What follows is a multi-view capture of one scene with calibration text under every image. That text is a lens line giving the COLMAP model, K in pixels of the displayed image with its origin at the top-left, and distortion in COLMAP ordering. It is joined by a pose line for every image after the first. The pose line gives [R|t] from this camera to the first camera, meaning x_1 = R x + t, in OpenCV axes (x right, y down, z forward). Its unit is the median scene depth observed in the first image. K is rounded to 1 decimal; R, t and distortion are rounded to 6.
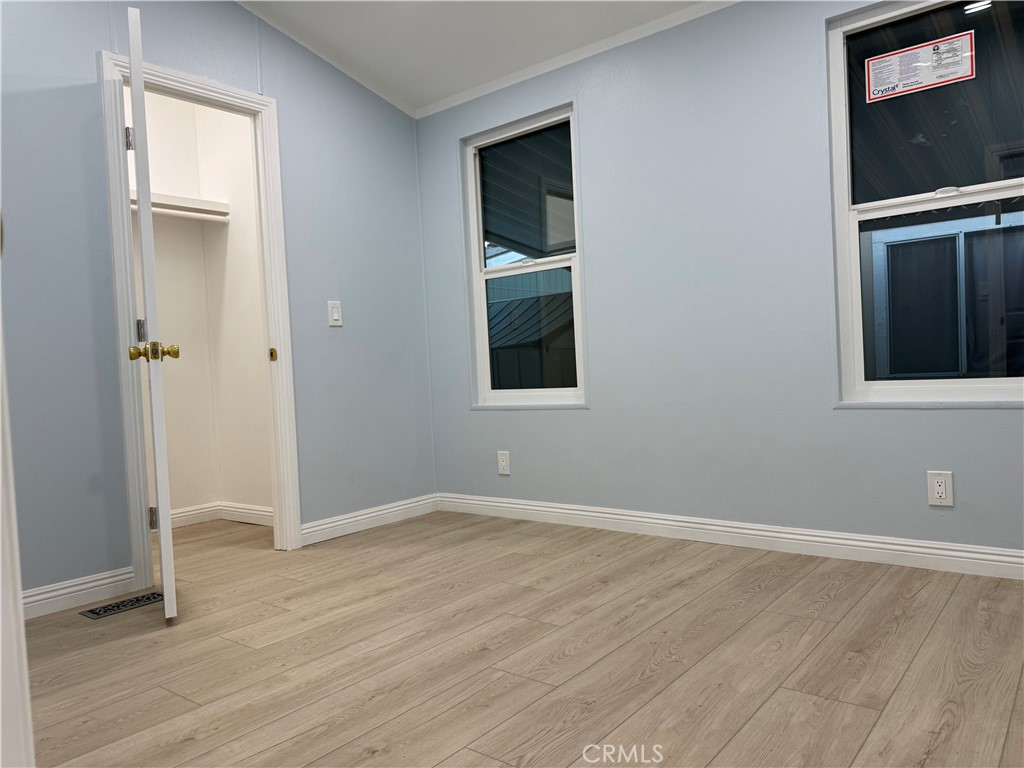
lens RADIAL K [[726.1, 0, 509.4], [0, 726.1, 387.1], [0, 0, 1]] dist [0.031647, -0.041598]
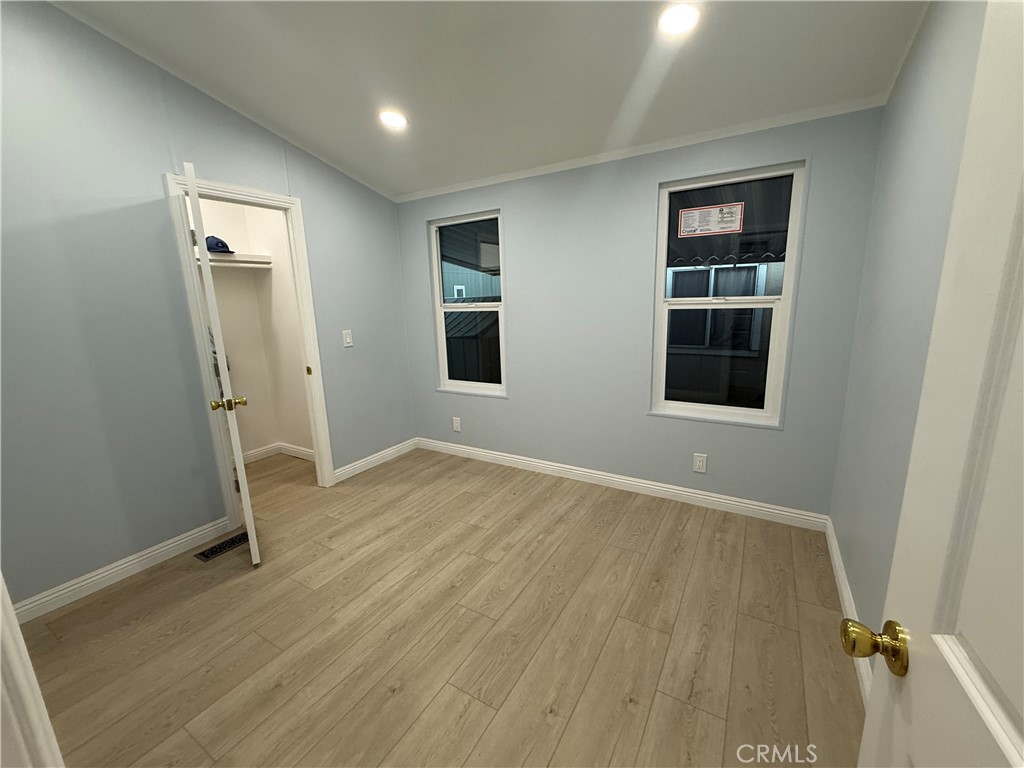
lens RADIAL K [[418.2, 0, 512.0], [0, 418.2, 384.0], [0, 0, 1]] dist [-0.000525, 0.000177]
pose [[0.990017, -0.009407, 0.140632, -0.022862], [-0.014399, 0.985799, 0.167309, -0.209745], [-0.140209, -0.167664, 0.975823, 0.066180]]
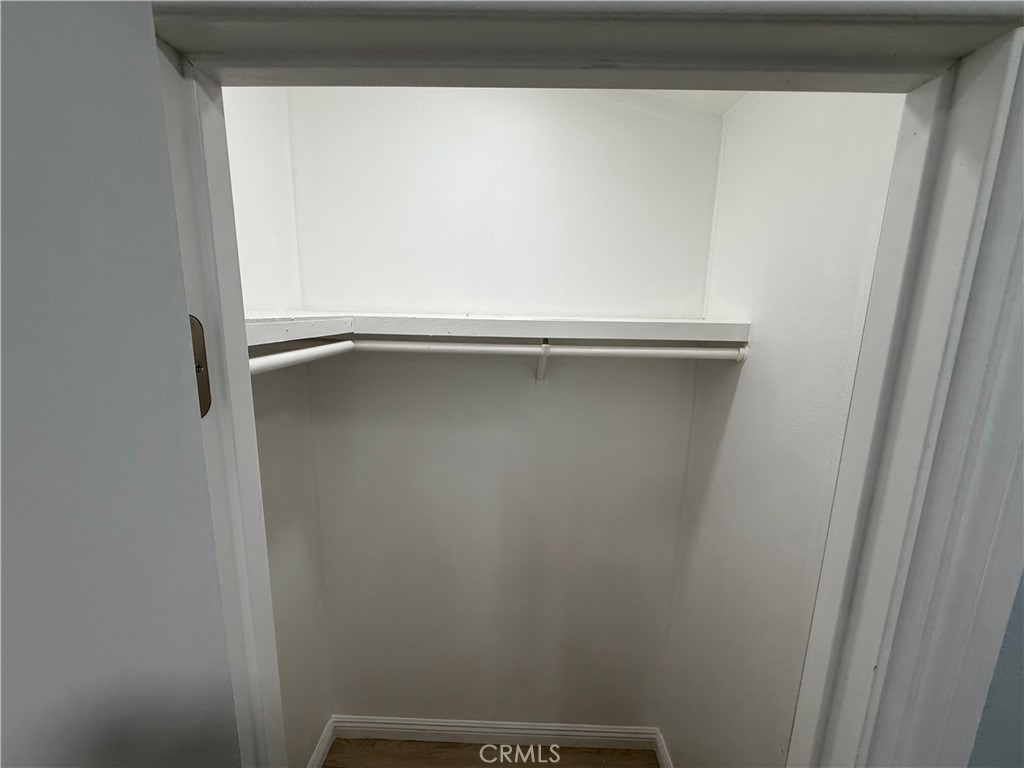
lens RADIAL K [[408.3, 0, 510.6], [0, 408.3, 384.6], [0, 0, 1]] dist [-0.001241, 0.000217]
pose [[0.614871, 0.205713, -0.761325, -0.393466], [-0.076223, 0.976362, 0.202257, -0.376054], [0.784935, -0.066331, 0.616017, 1.034907]]
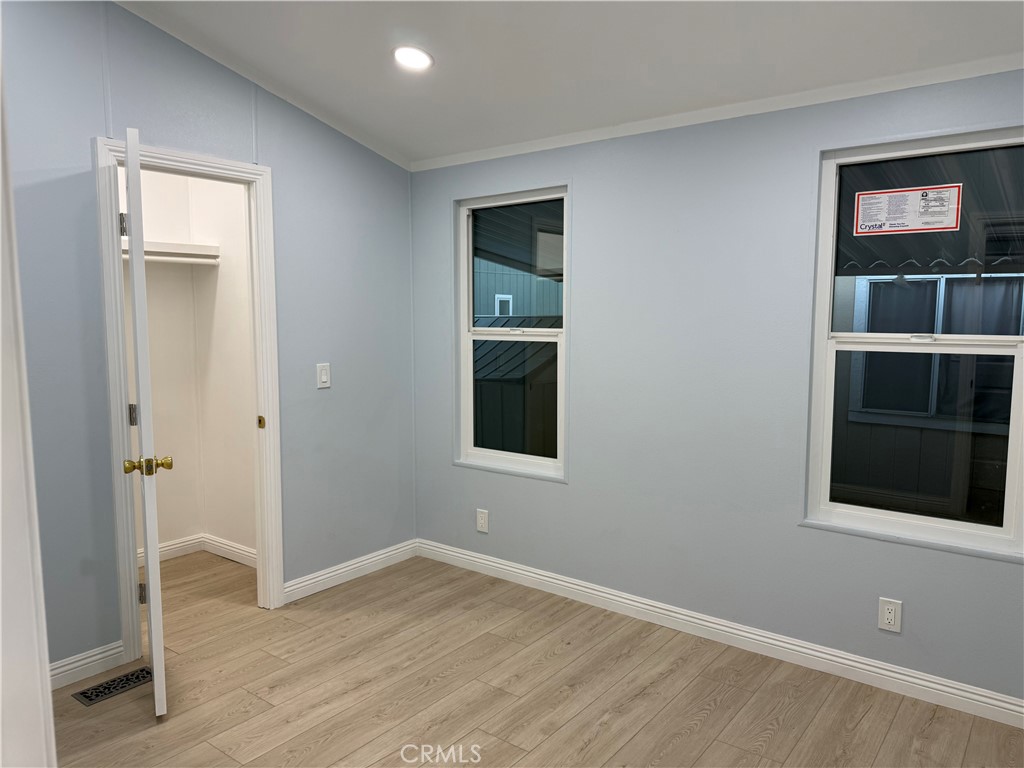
lens RADIAL K [[726.3, 0, 506.6], [0, 726.3, 388.3], [0, 0, 1]] dist [0.026161, -0.035688]
pose [[0.998528, 0.048397, 0.024504, -0.010761], [-0.050068, 0.996079, 0.072935, -0.222128], [-0.020879, -0.074054, 0.997036, -0.024578]]
